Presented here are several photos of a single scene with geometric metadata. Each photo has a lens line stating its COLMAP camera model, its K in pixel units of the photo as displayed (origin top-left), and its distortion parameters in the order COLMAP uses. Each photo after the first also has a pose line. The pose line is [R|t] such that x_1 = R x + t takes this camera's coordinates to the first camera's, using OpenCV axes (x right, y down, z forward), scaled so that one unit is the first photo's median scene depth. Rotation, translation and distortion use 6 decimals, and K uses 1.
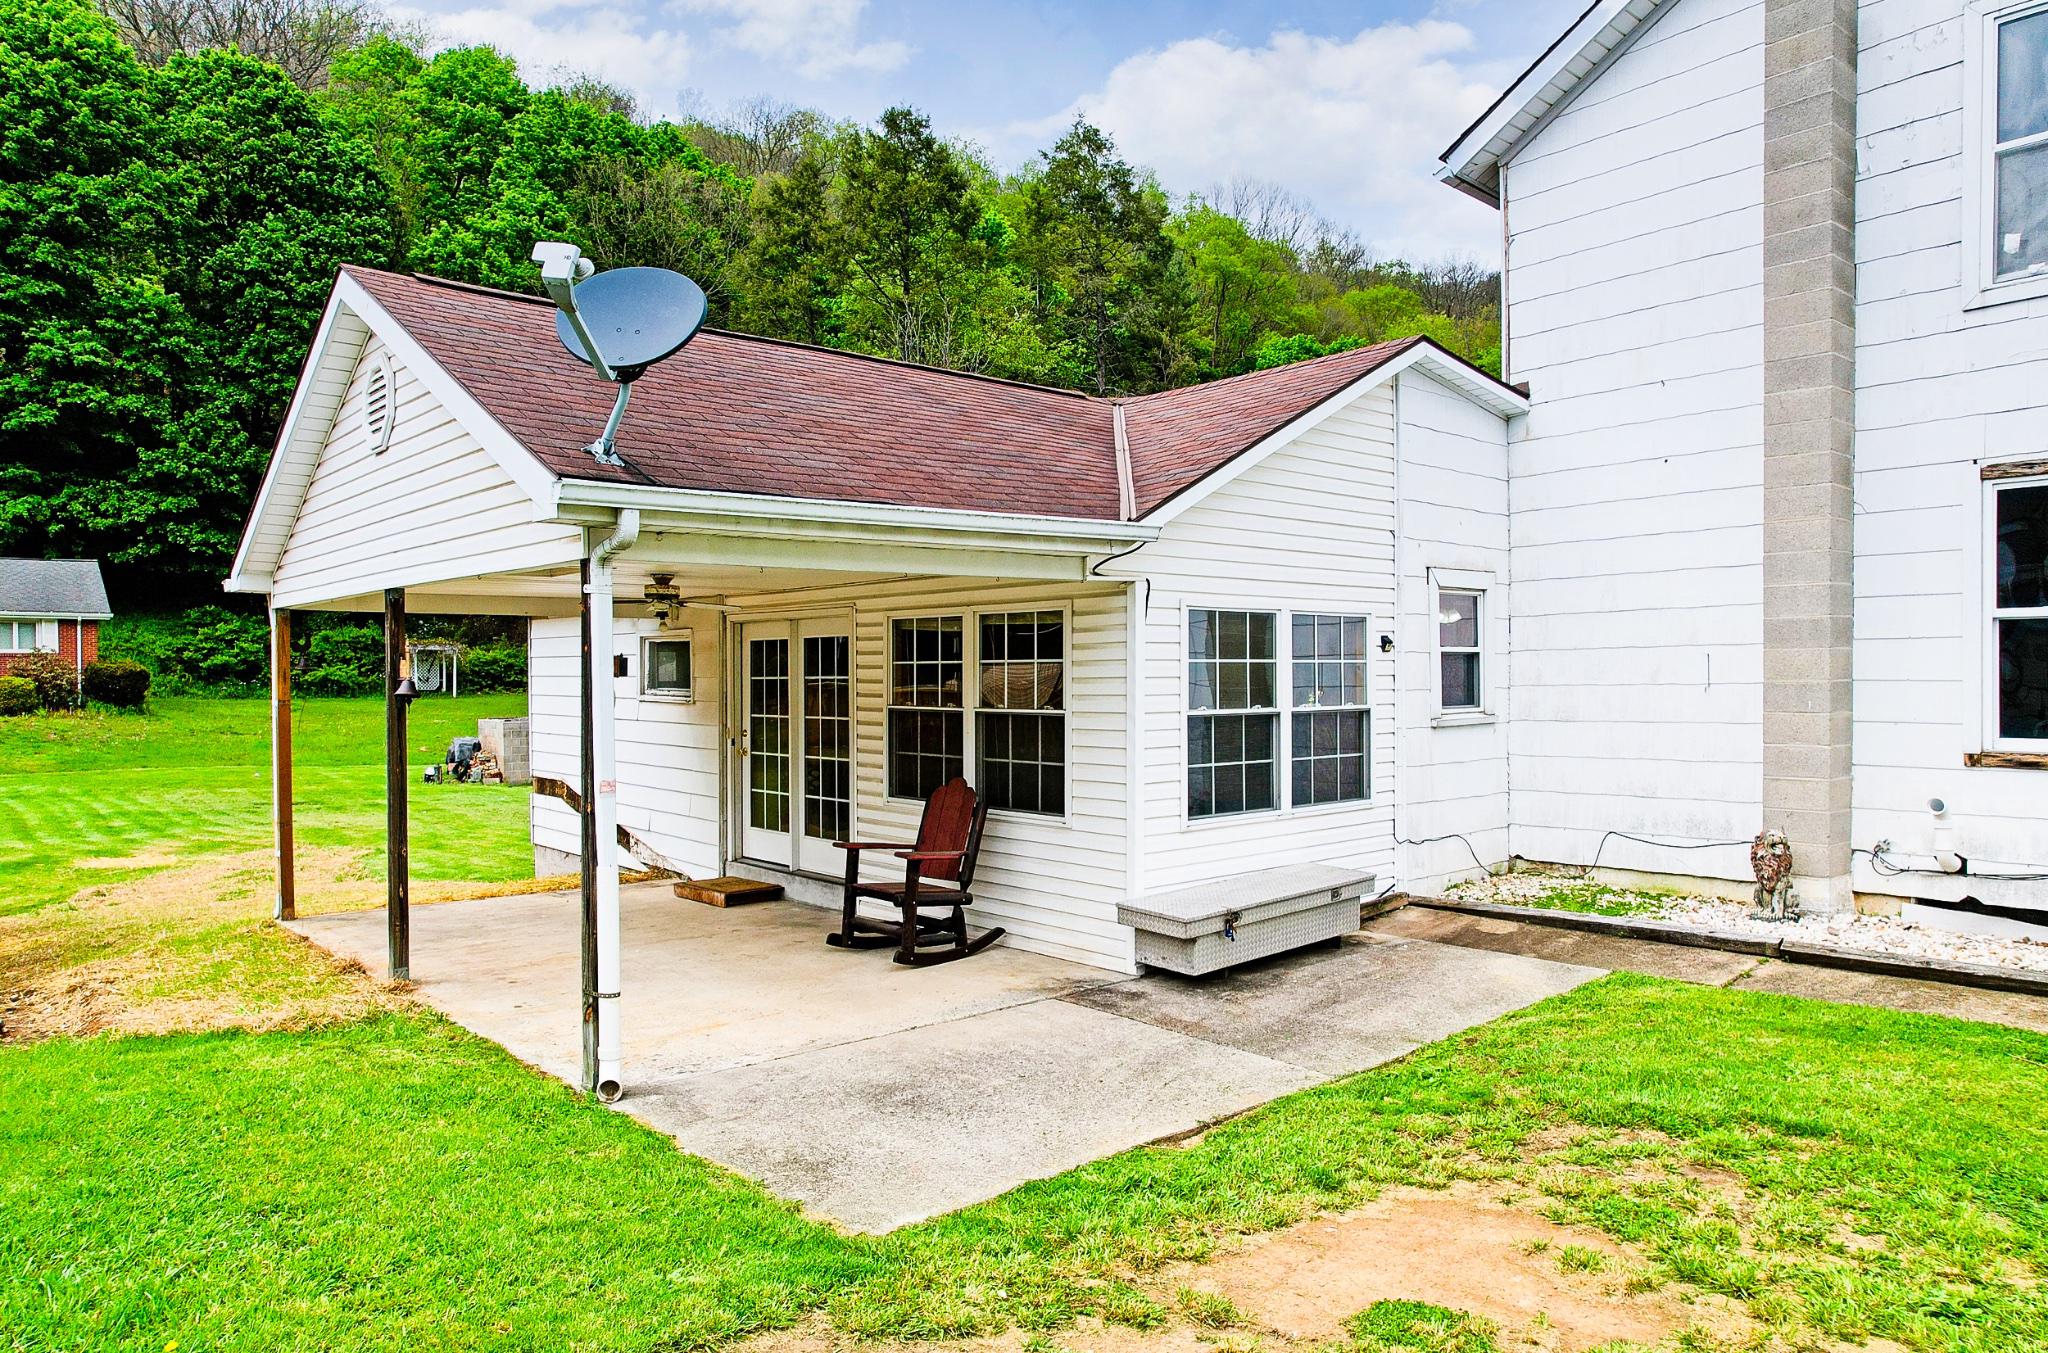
lens RADIAL K [[1377.6, 0, 994.9], [0, 1377.6, 688.5], [0, 0, 1]] dist [-0.061744, 0.048773]
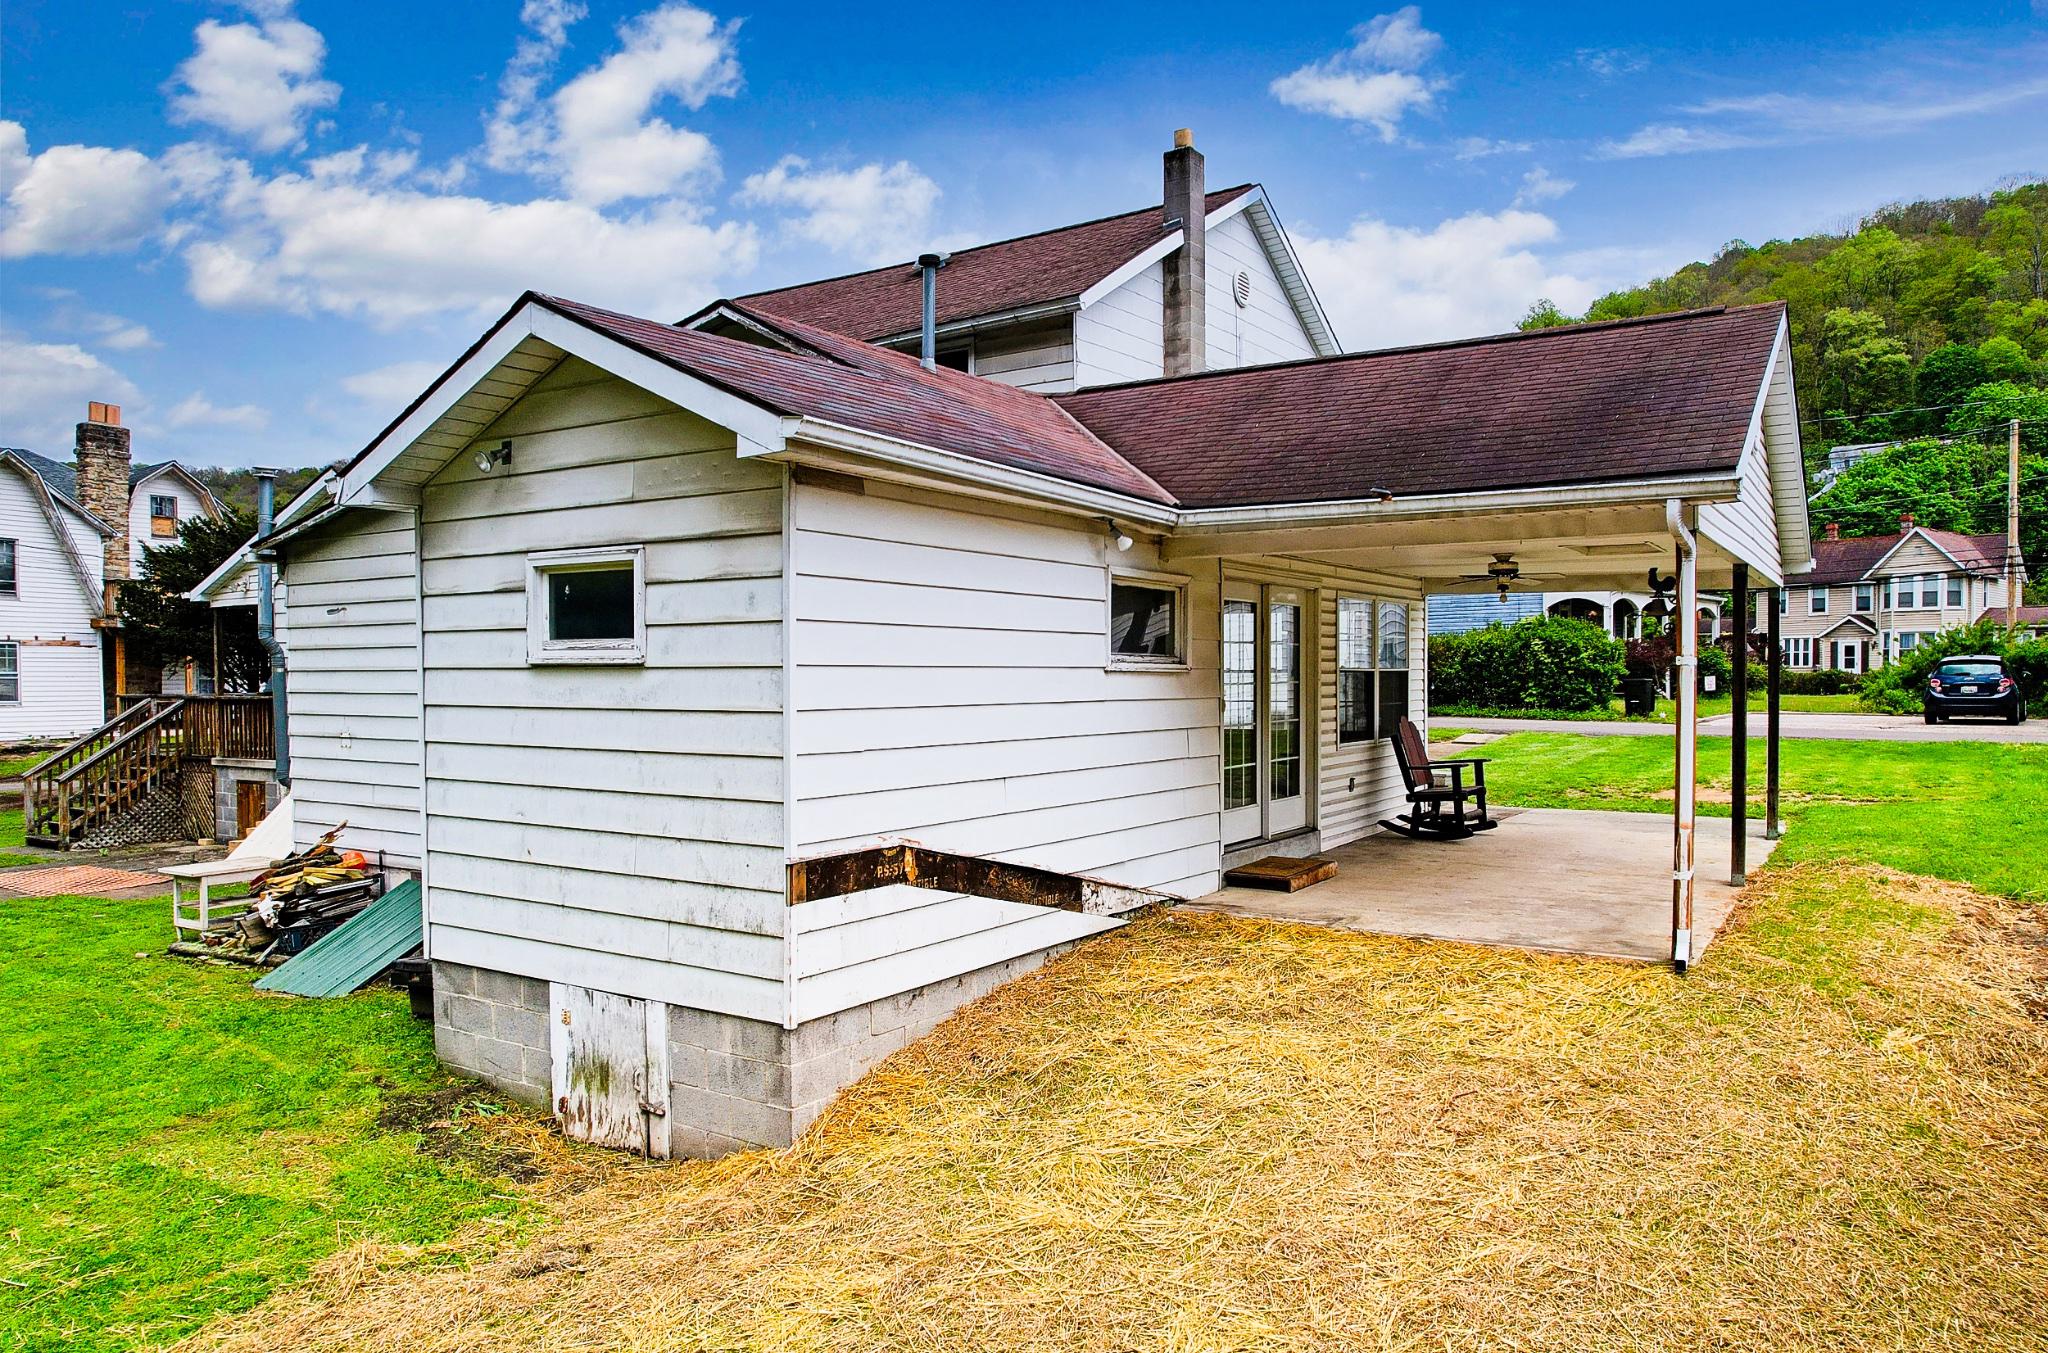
lens RADIAL K [[1377.6, 0, 1066.4], [0, 1377.6, 684.6], [0, 0, 1]] dist [-0.061744, 0.048773]
pose [[-0.327237, -0.004903, 0.944930, -0.495681], [0.010872, 0.999901, 0.008953, 0.004975], [-0.944880, 0.013203, -0.327151, 0.695848]]
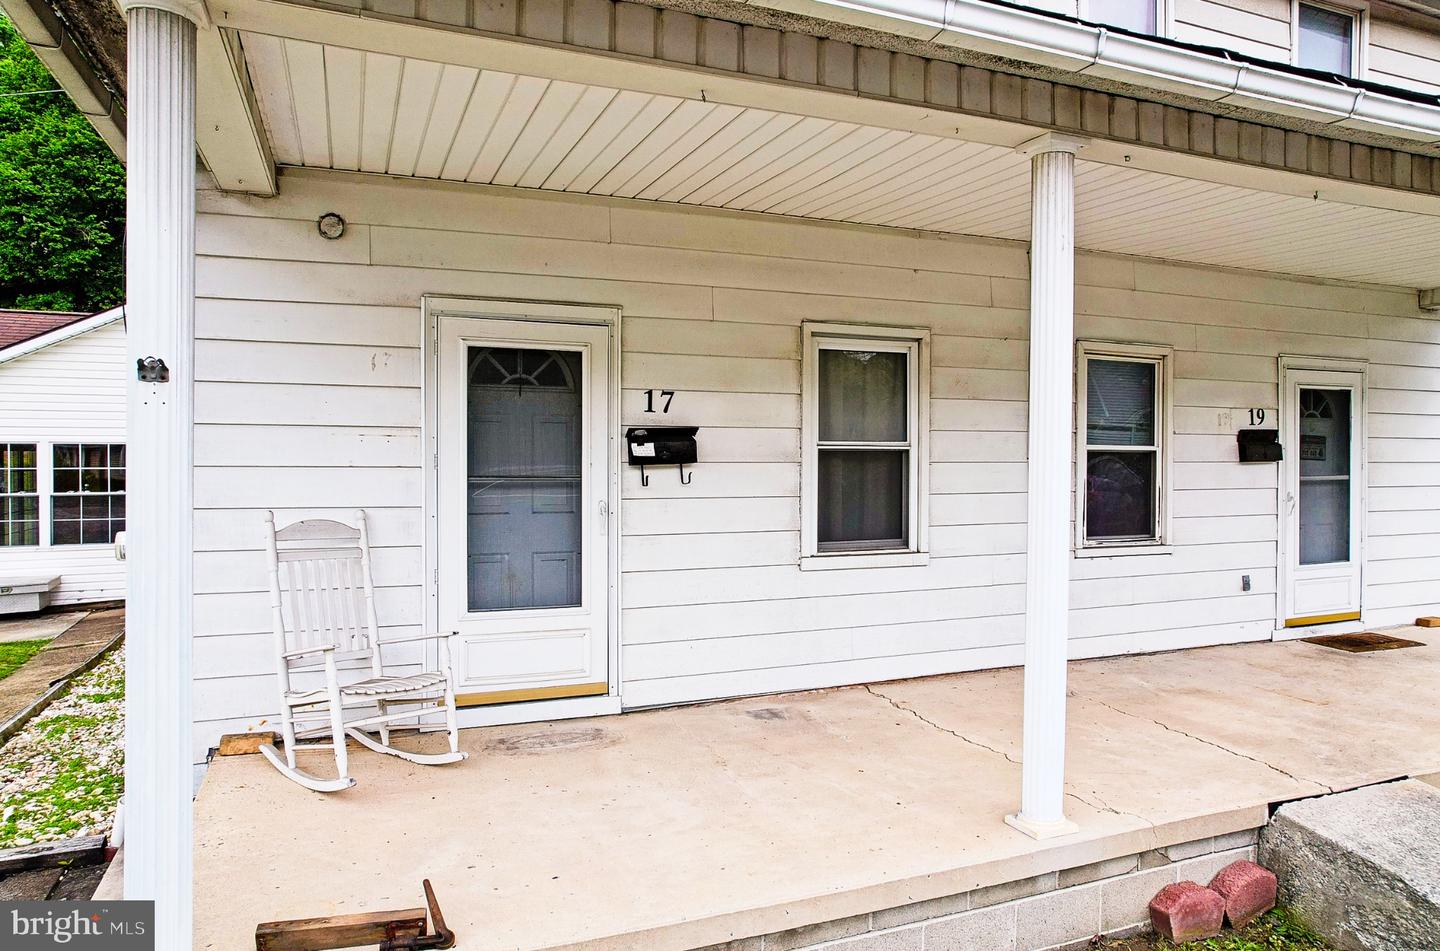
lens RADIAL K [[928.8, 0, 718.7], [0, 928.8, 452.7], [0, 0, 1]] dist [-0.034223, 0.014047]
pose [[0.950306, 0.006220, -0.311256, 0.546113], [-0.008691, 0.999941, -0.006552, -0.014909], [0.311197, 0.008932, 0.950304, 0.039675]]
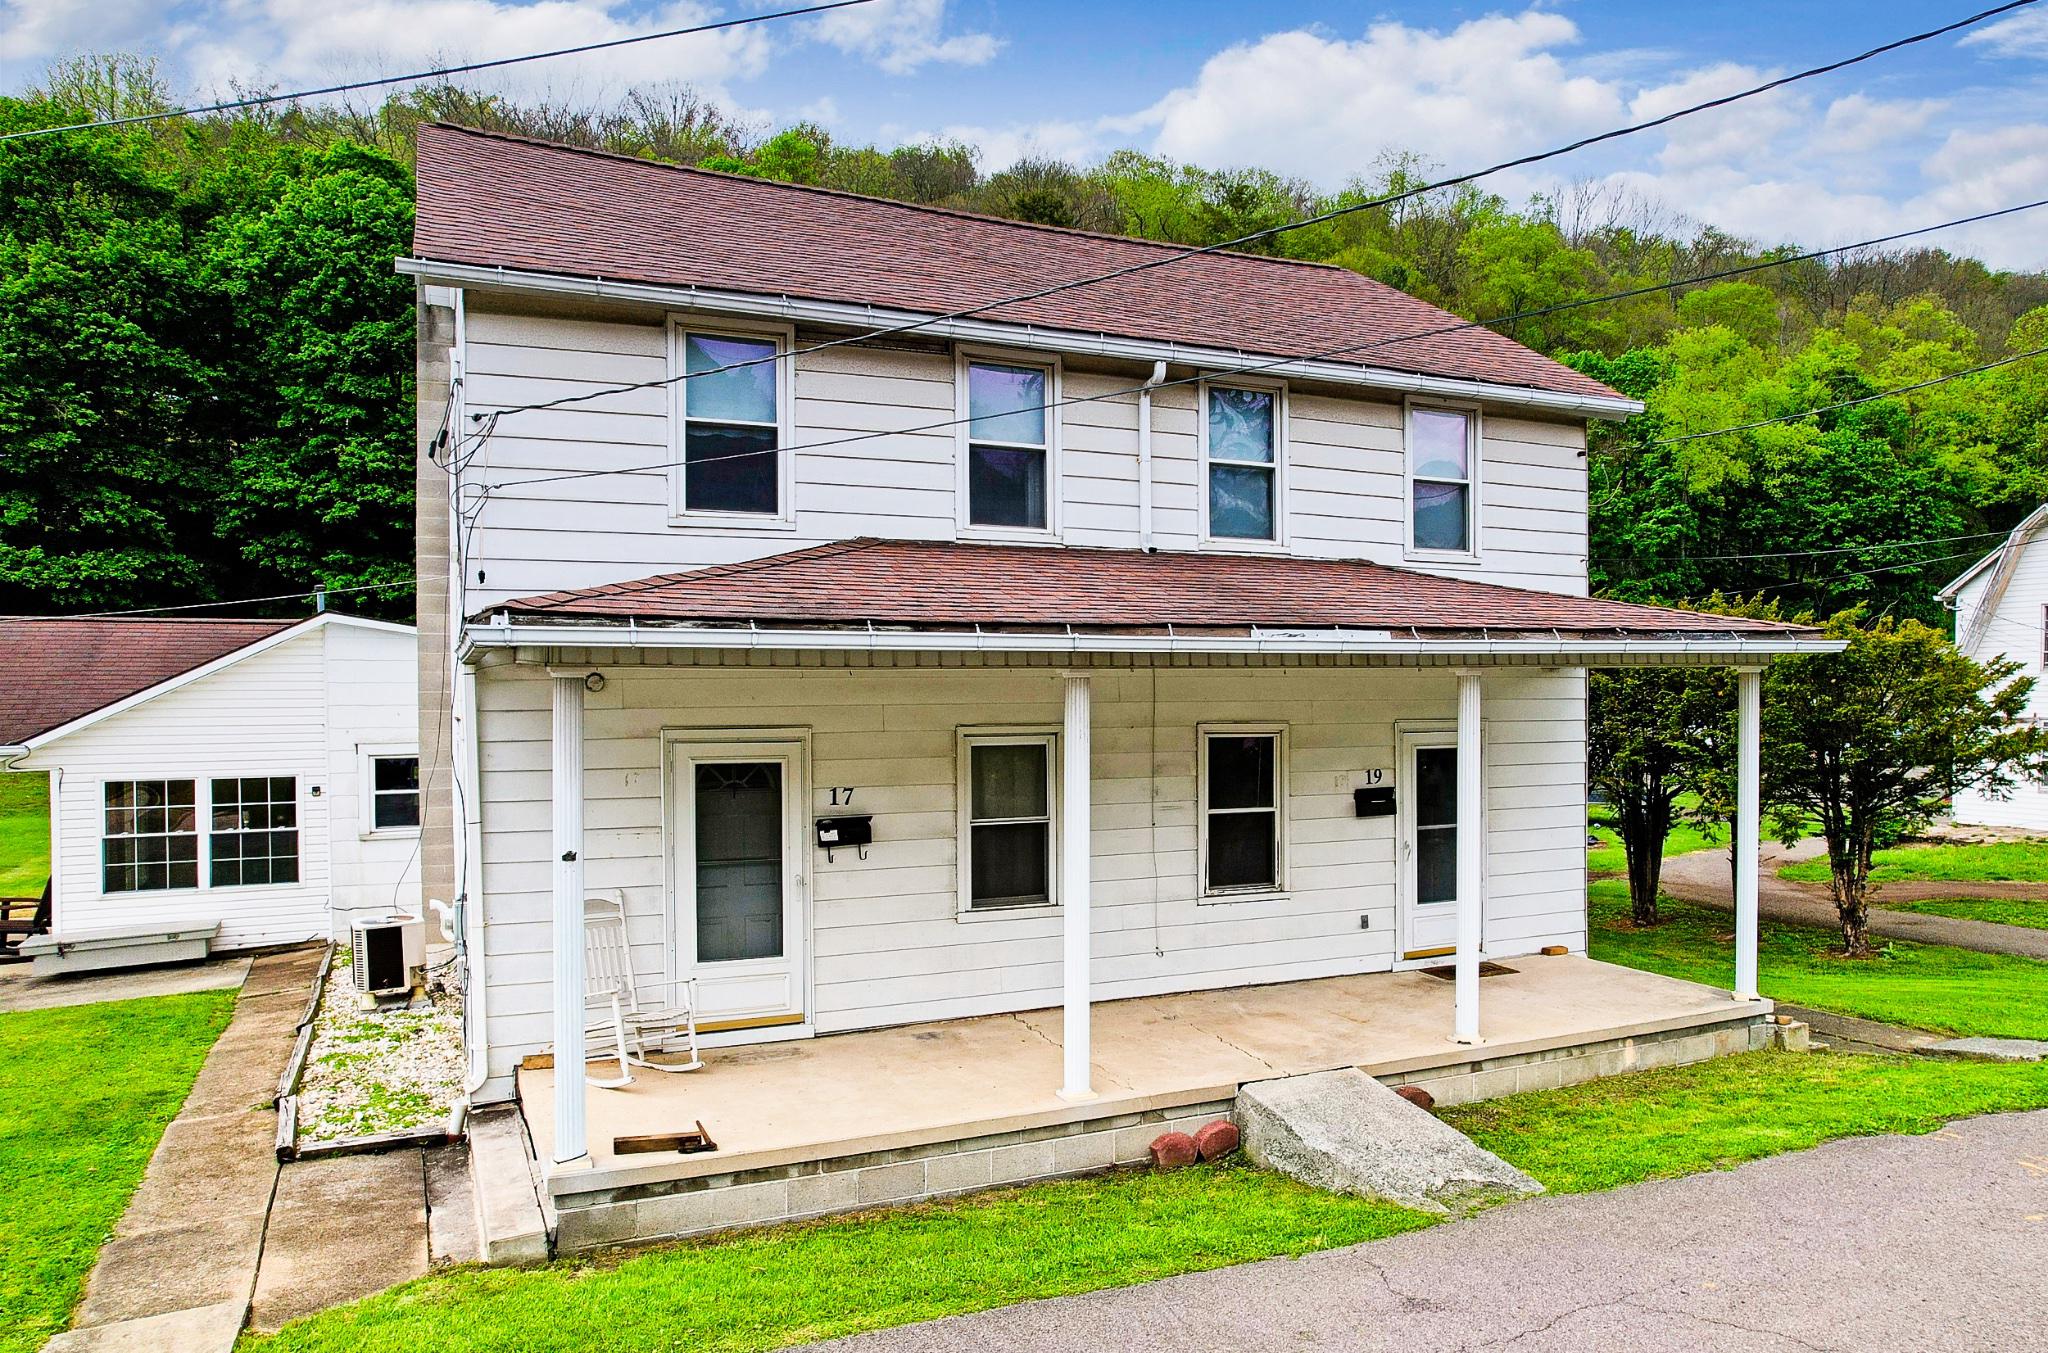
lens RADIAL K [[1377.6, 0, 1042.5], [0, 1377.6, 697.7], [0, 0, 1]] dist [-0.061744, 0.048773]
pose [[0.964714, 0.000042, -0.263302, 0.632771], [-0.000836, 0.999995, -0.002902, -0.056738], [0.263300, 0.003020, 0.964709, -0.142329]]
